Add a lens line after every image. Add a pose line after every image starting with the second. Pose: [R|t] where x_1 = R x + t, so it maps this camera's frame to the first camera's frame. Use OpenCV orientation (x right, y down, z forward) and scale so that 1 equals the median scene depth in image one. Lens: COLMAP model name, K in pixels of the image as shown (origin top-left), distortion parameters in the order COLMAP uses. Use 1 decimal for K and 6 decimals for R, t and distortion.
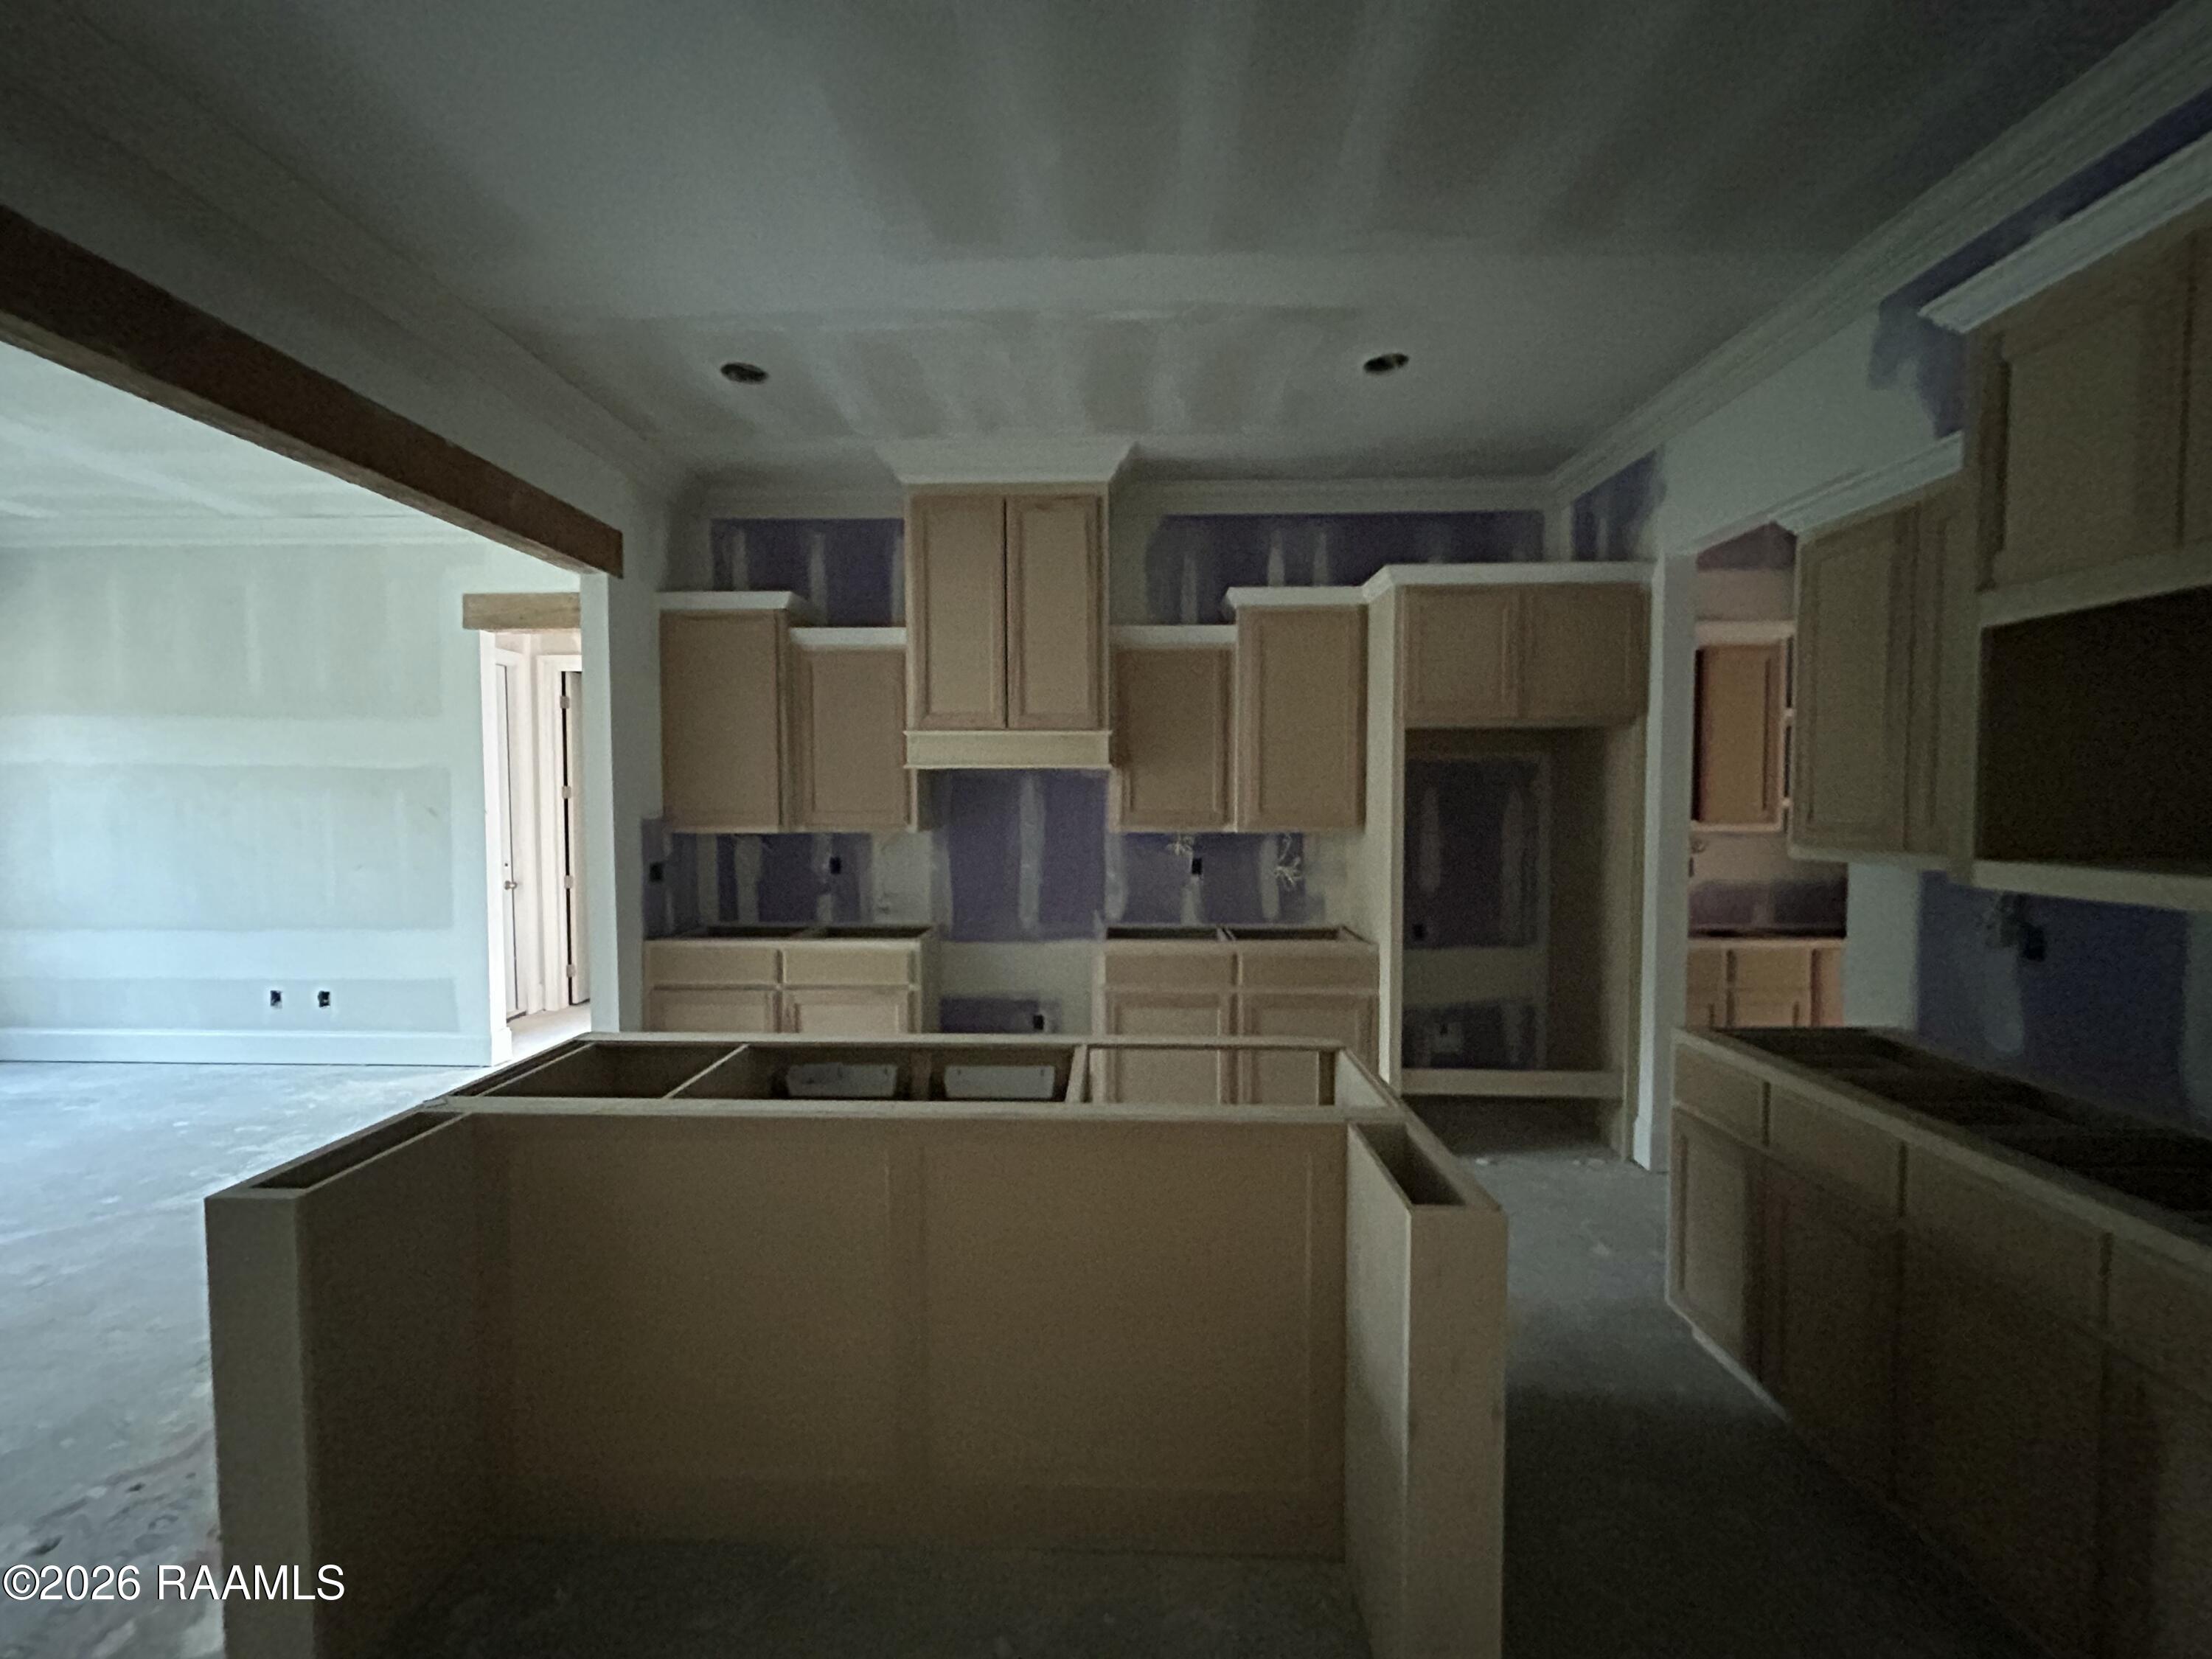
lens RADIAL K [[889.8, 0, 1094.2], [0, 889.8, 827.6], [0, 0, 1]] dist [-0.000935, 0.004758]
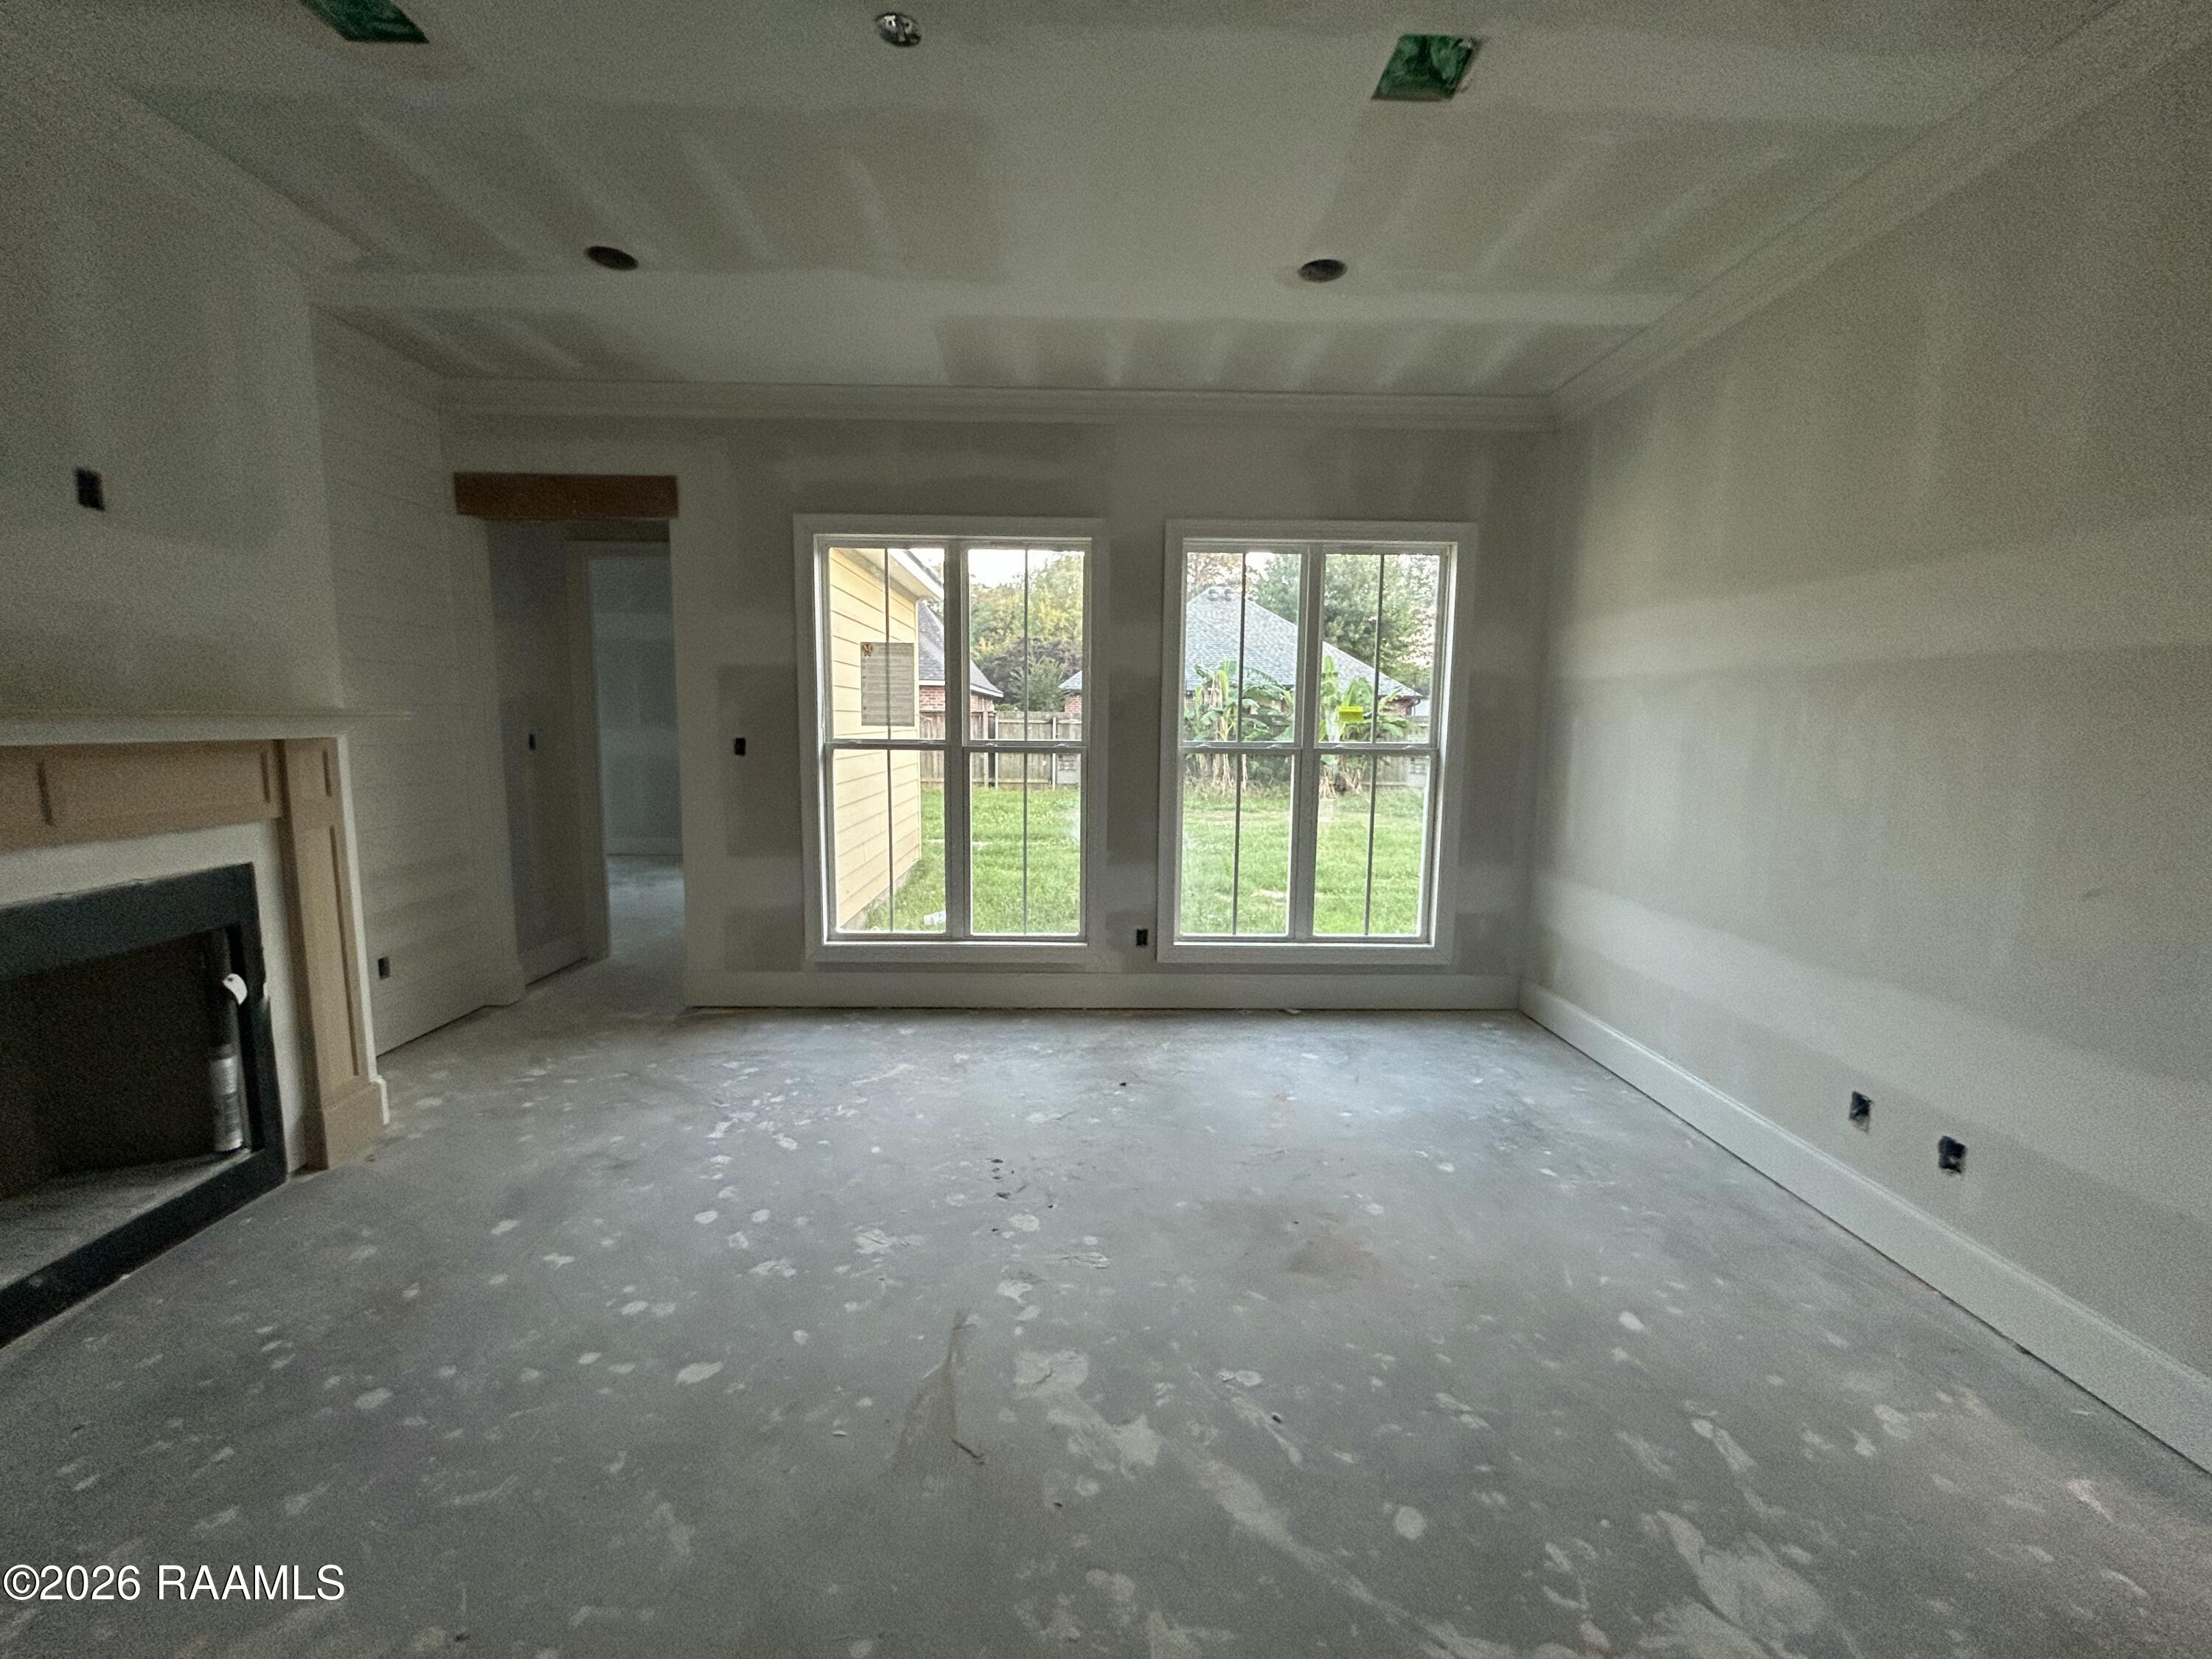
lens RADIAL K [[889.8, 0, 1094.2], [0, 889.8, 827.6], [0, 0, 1]] dist [-0.000935, 0.004758]
pose [[0.042369, 0.124220, -0.991350, -0.434504], [-0.048056, 0.991346, 0.122165, -0.016446], [0.997946, 0.042464, 0.047971, 0.515828]]
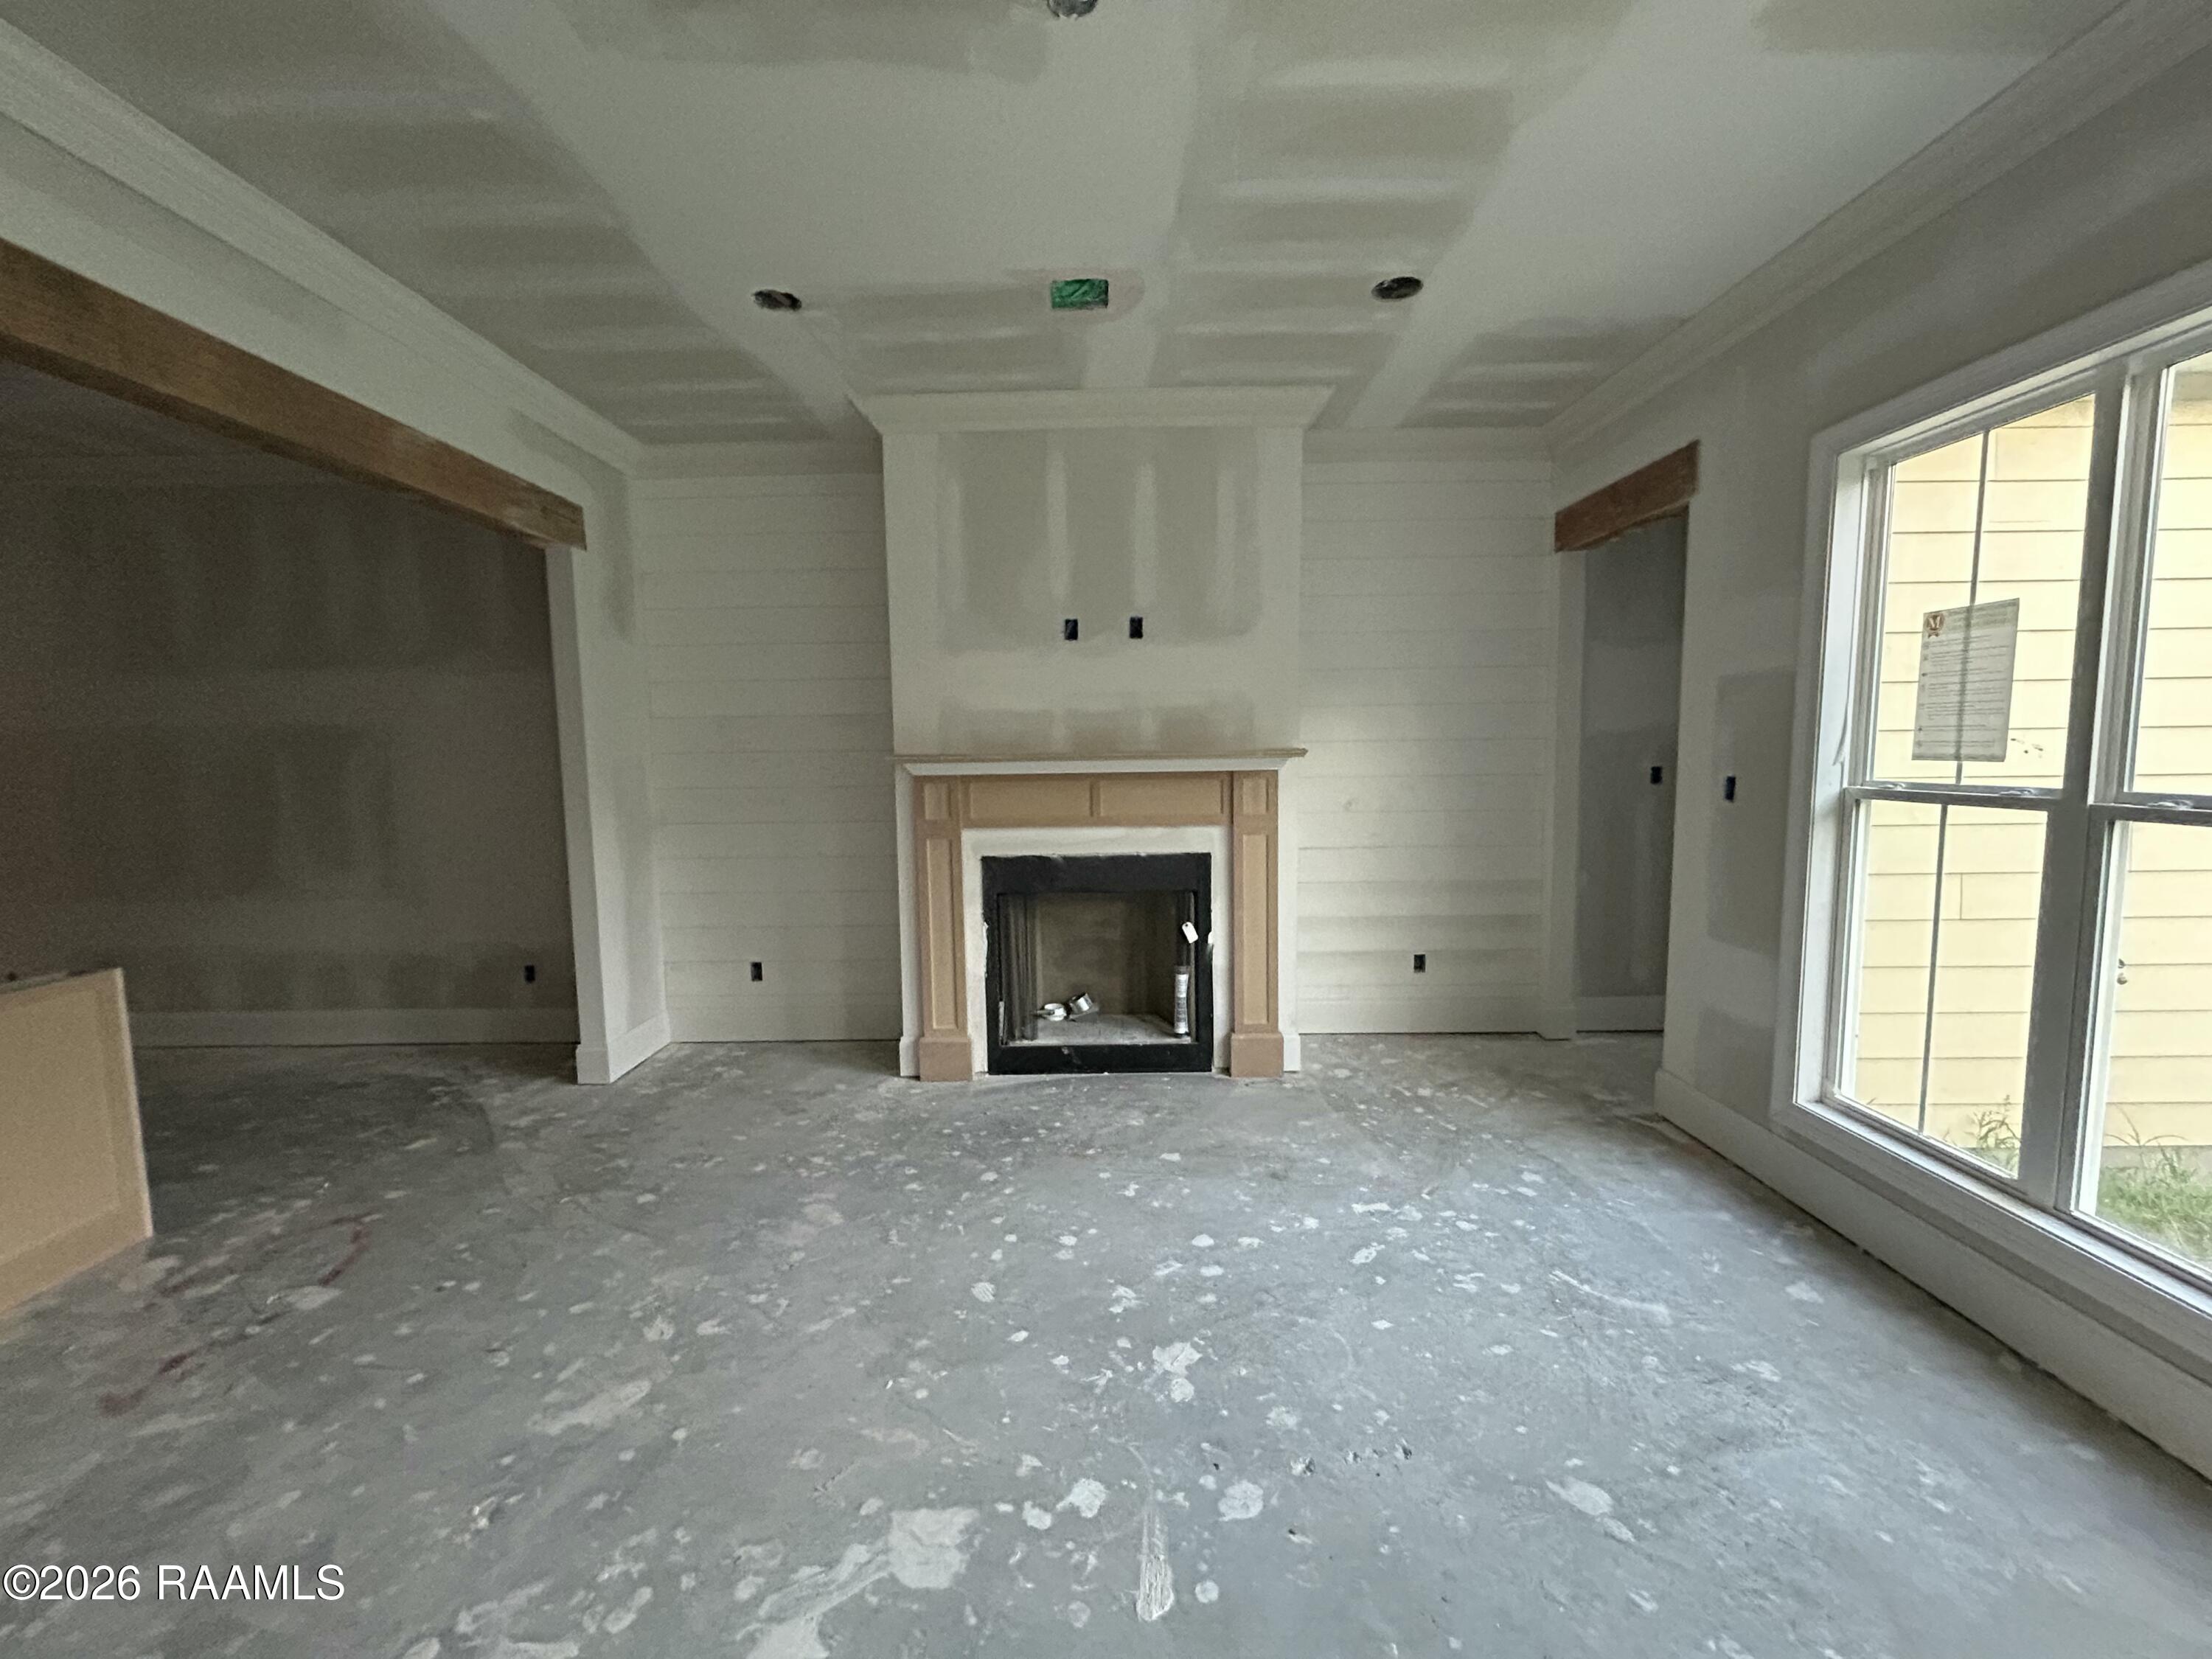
lens RADIAL K [[889.8, 0, 1094.2], [0, 889.8, 827.6], [0, 0, 1]] dist [-0.000935, 0.004758]
pose [[-0.999488, 0.019286, -0.025521, -0.960647], [0.015822, 0.991443, 0.129580, -0.036896], [0.027802, 0.129110, -0.991240, 0.895774]]
